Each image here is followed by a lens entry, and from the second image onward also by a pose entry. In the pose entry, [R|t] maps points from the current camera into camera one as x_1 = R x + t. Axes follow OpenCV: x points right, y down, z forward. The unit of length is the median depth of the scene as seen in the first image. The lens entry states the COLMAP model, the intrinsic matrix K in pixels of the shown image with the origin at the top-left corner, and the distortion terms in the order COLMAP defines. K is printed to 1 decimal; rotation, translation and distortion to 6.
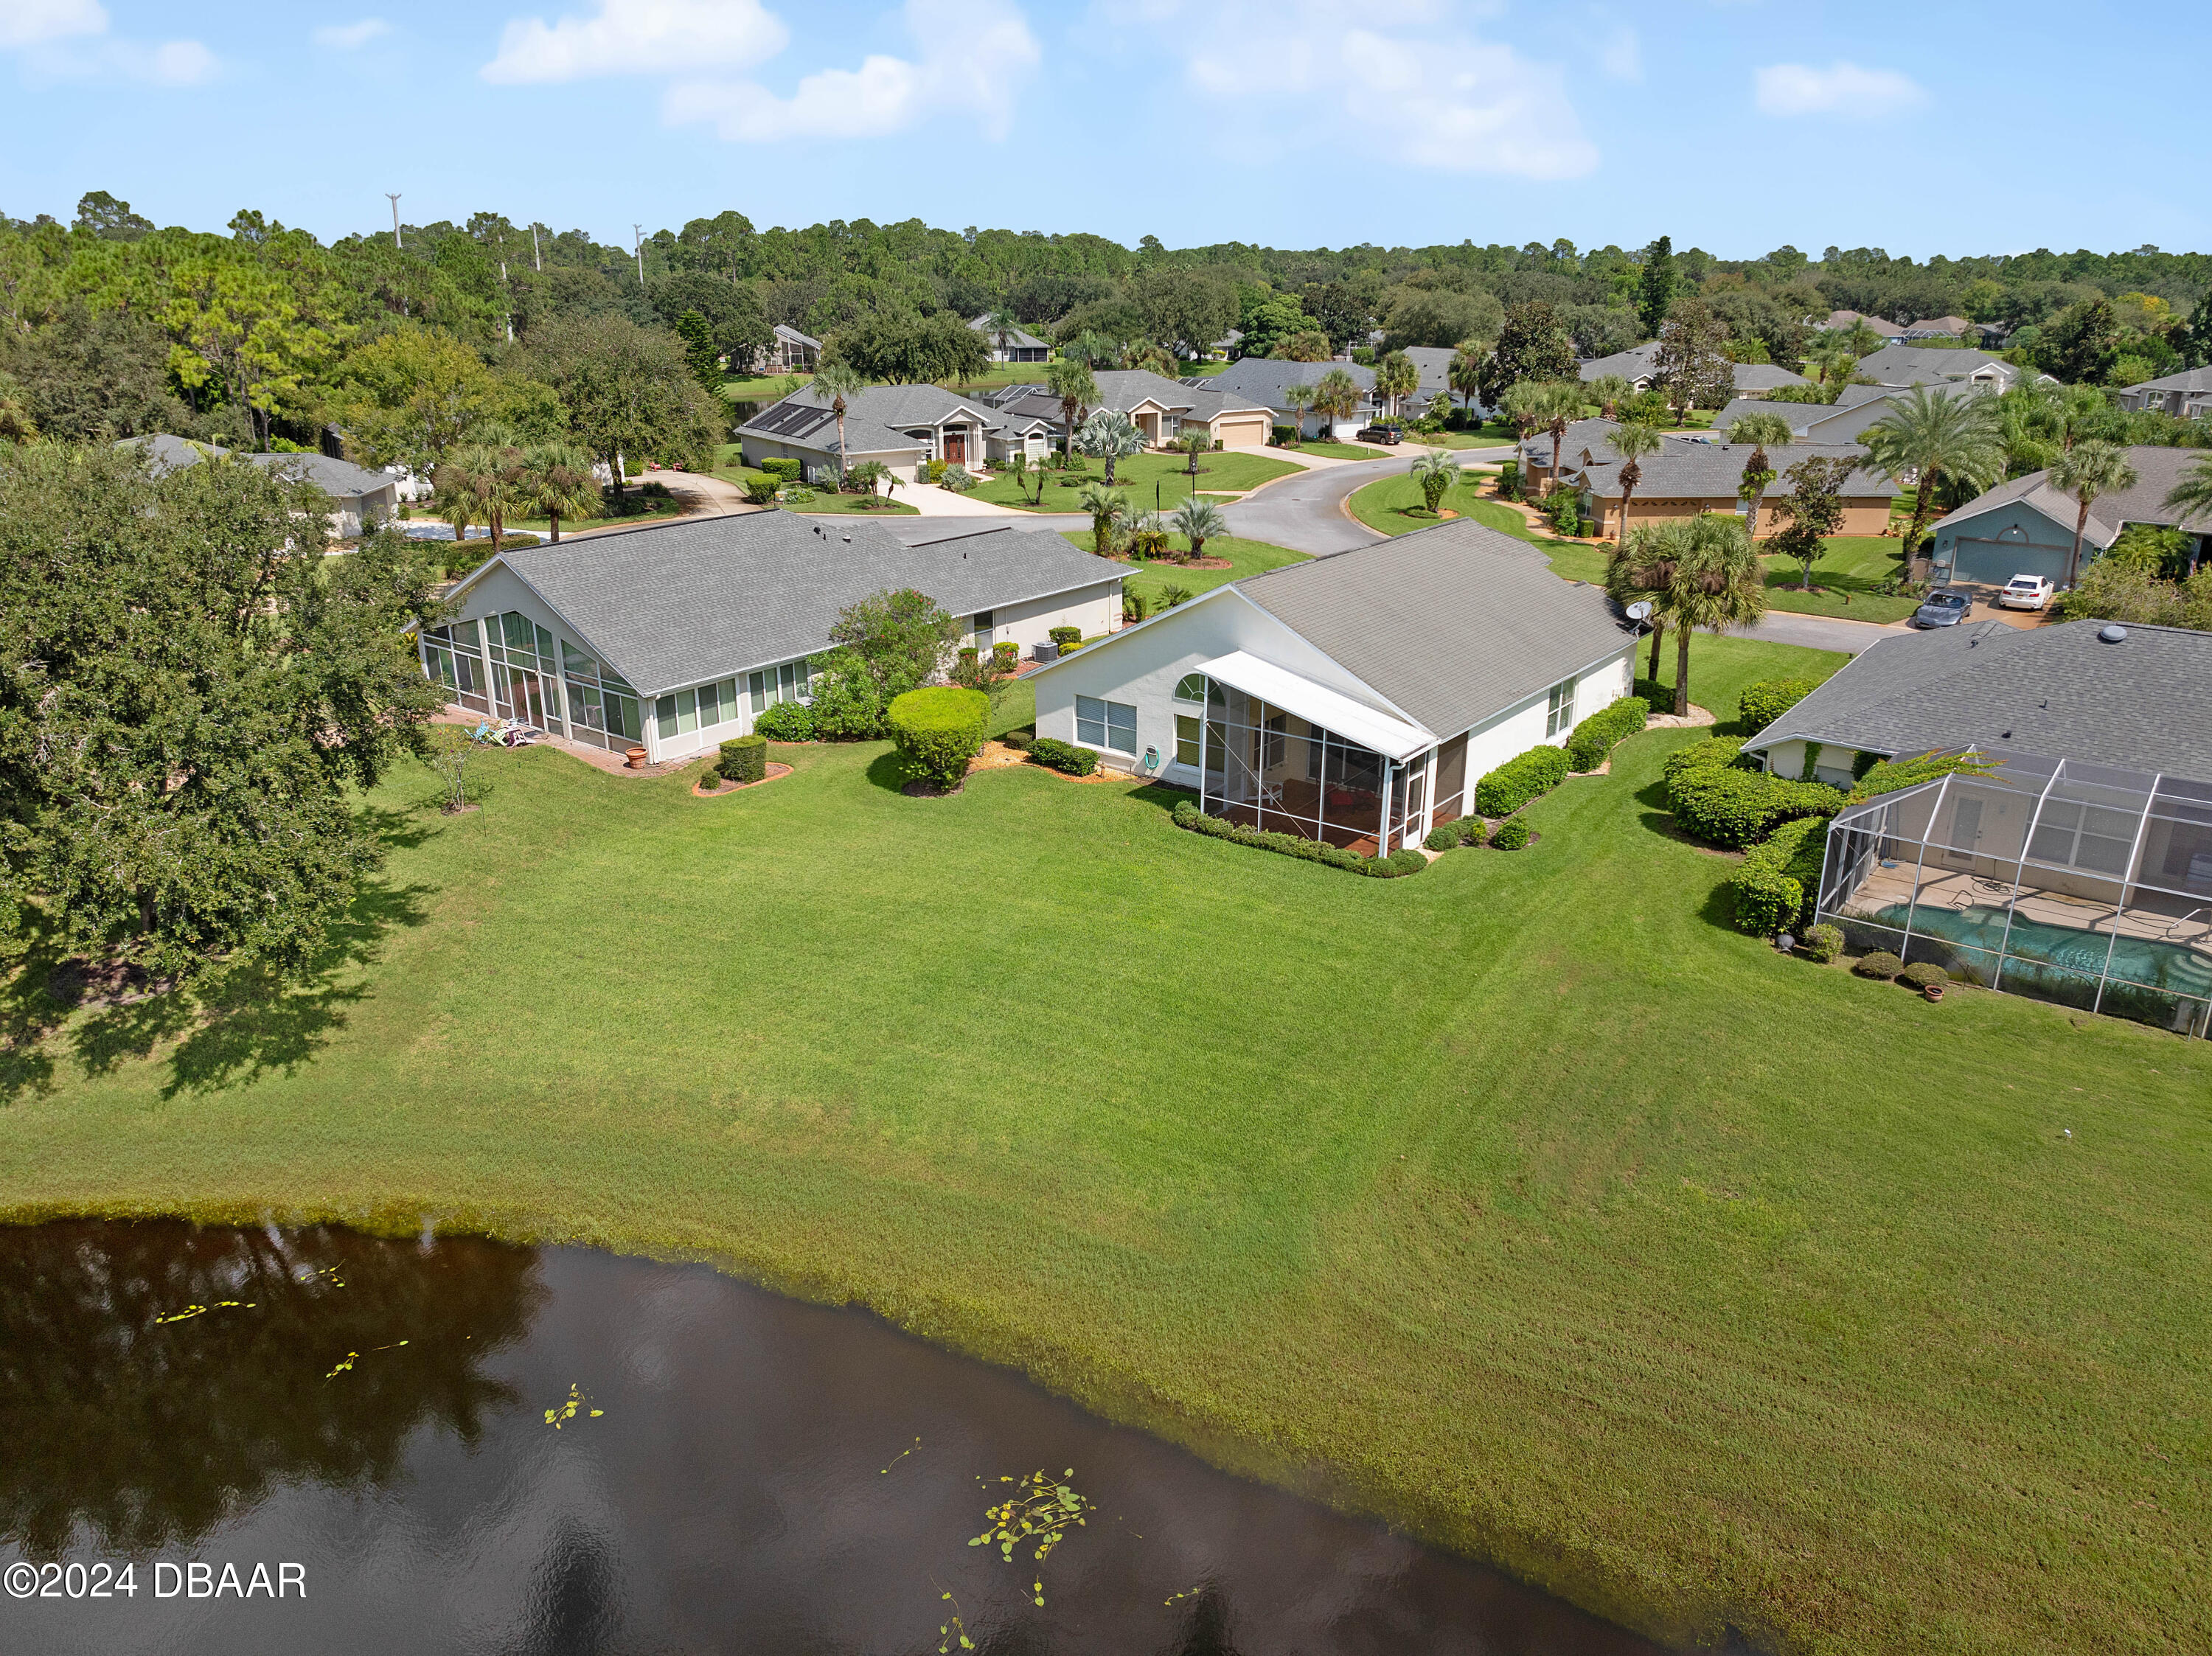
lens RADIAL K [[1553.6, 0, 1106.0], [0, 1553.6, 828.0], [0, 0, 1]] dist [-0.027417, -0.031154]
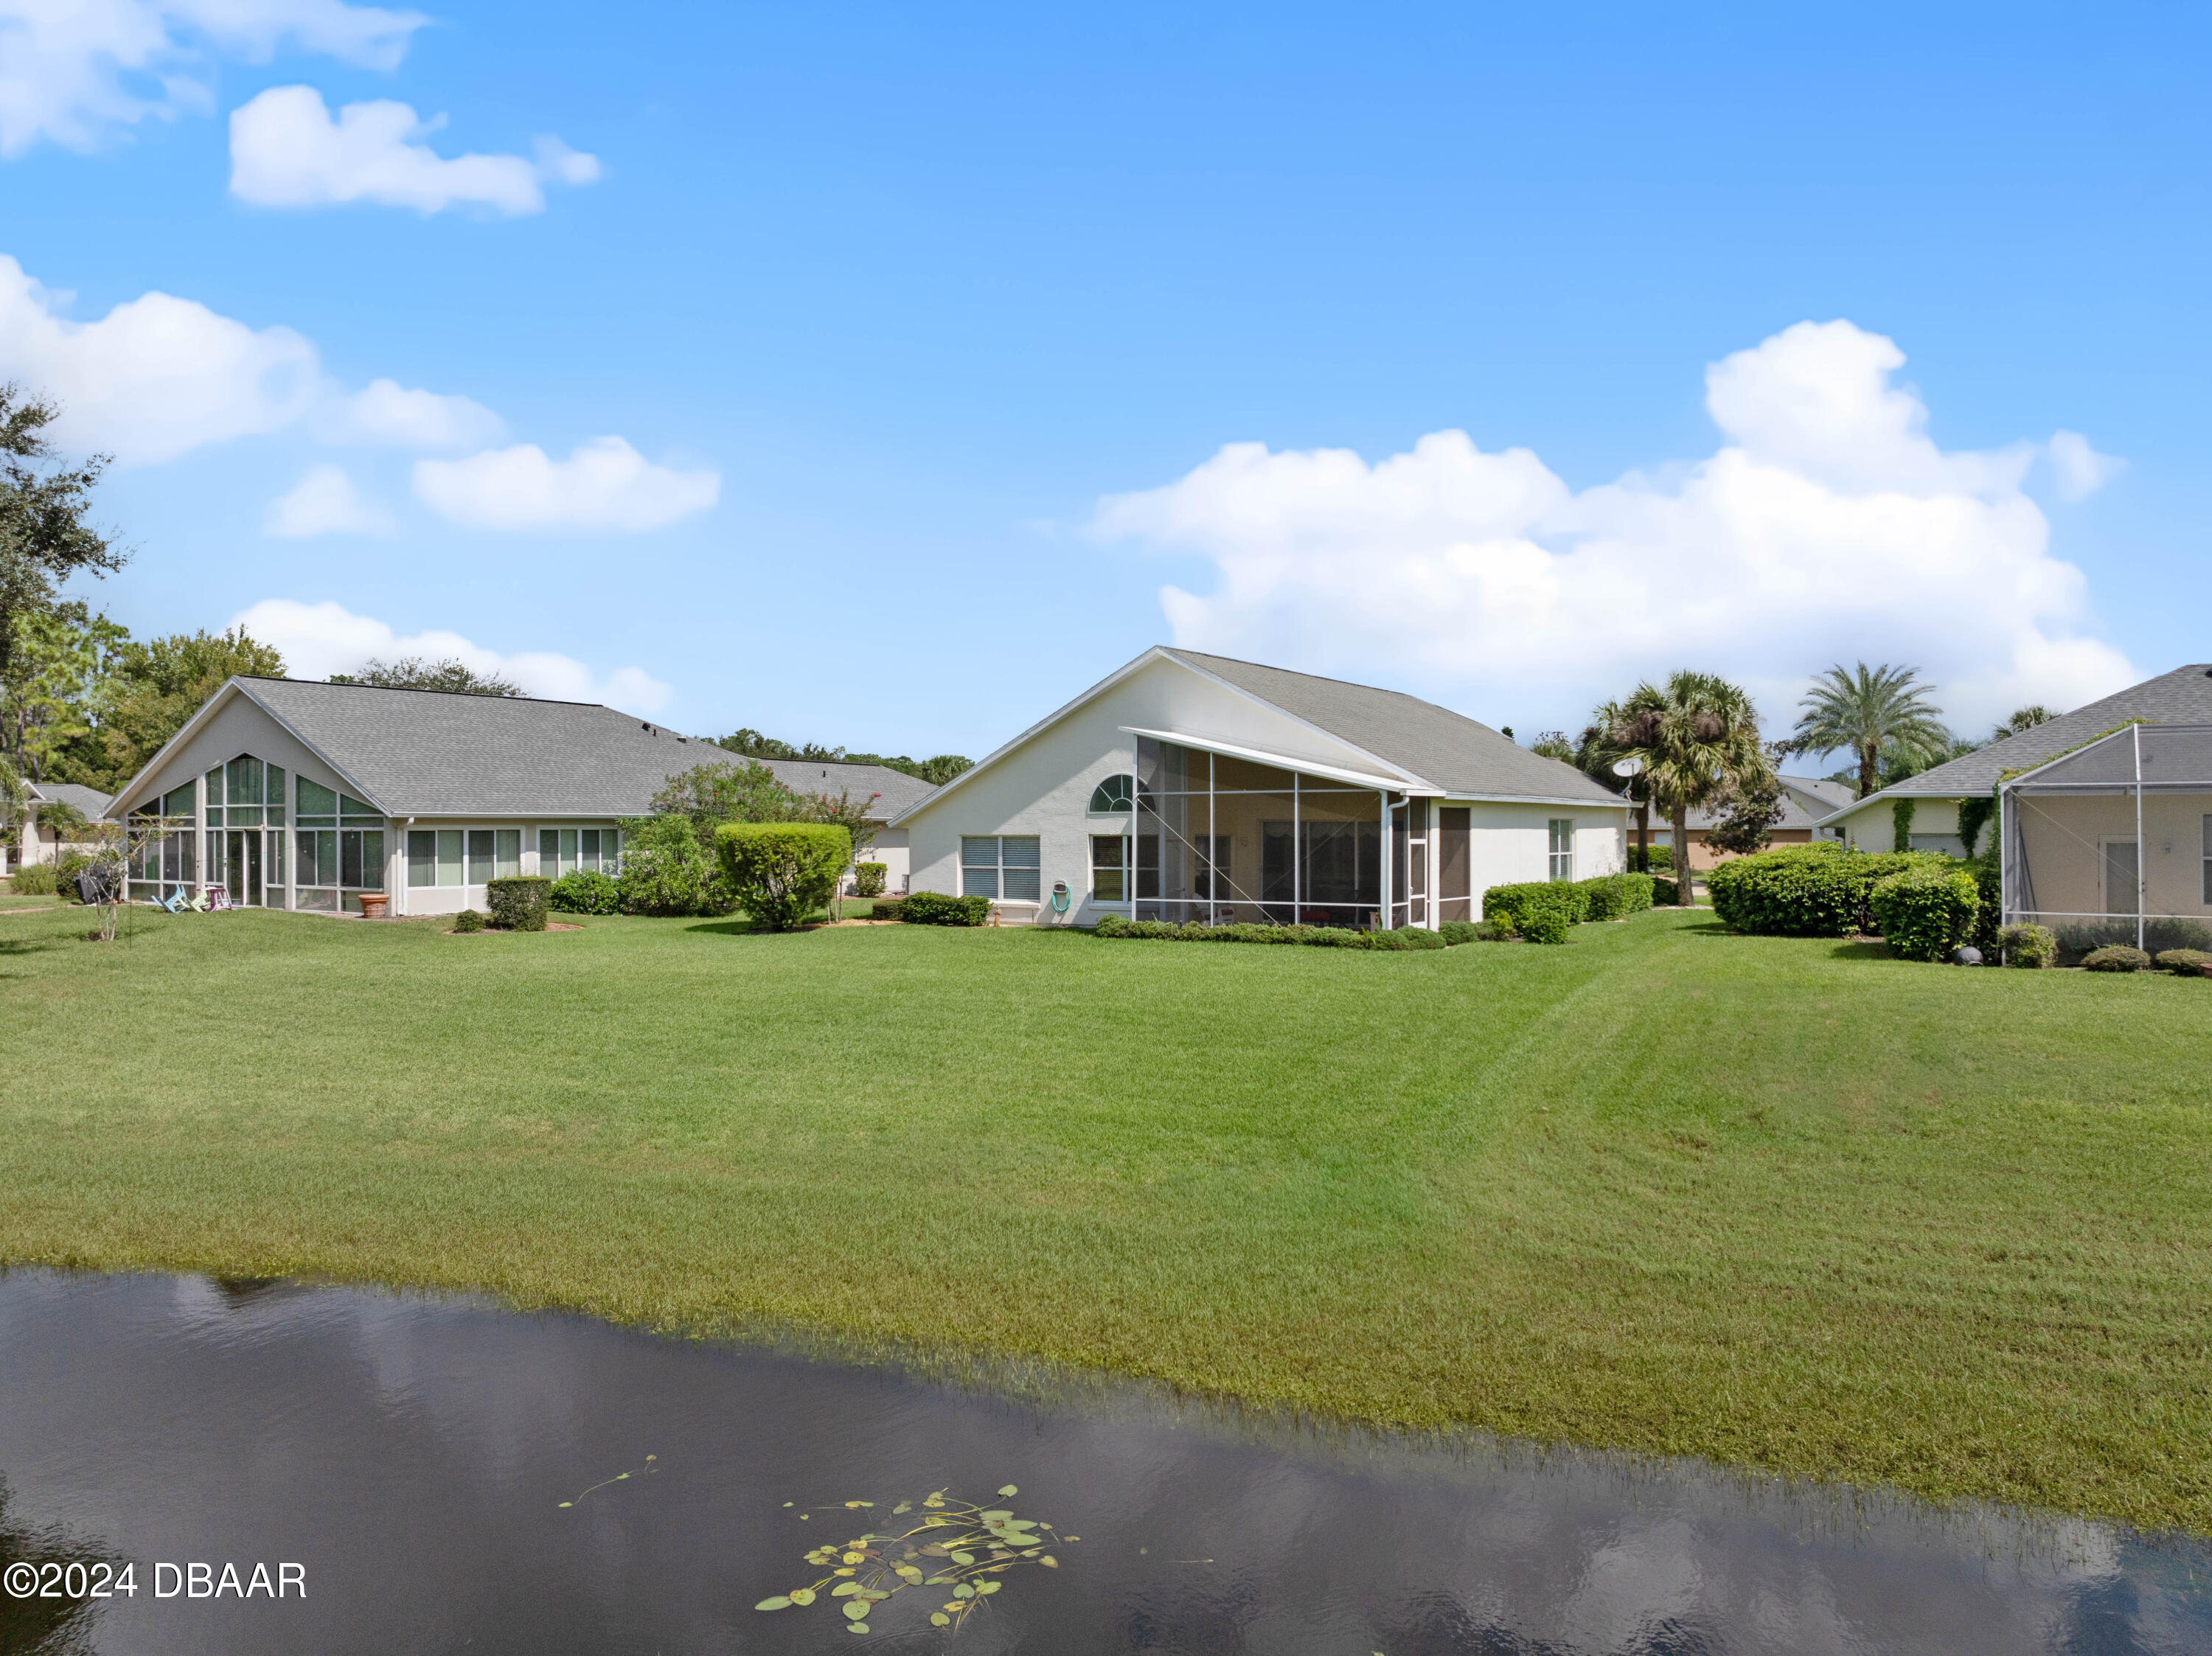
lens RADIAL K [[1553.6, 0, 1106.0], [0, 1553.6, 828.0], [0, 0, 1]] dist [-0.027417, -0.031154]
pose [[0.995981, 0.000680, 0.089558, -0.017367], [0.031207, 0.934667, -0.354153, 0.196773], [-0.083948, 0.355525, 0.930889, 0.266948]]
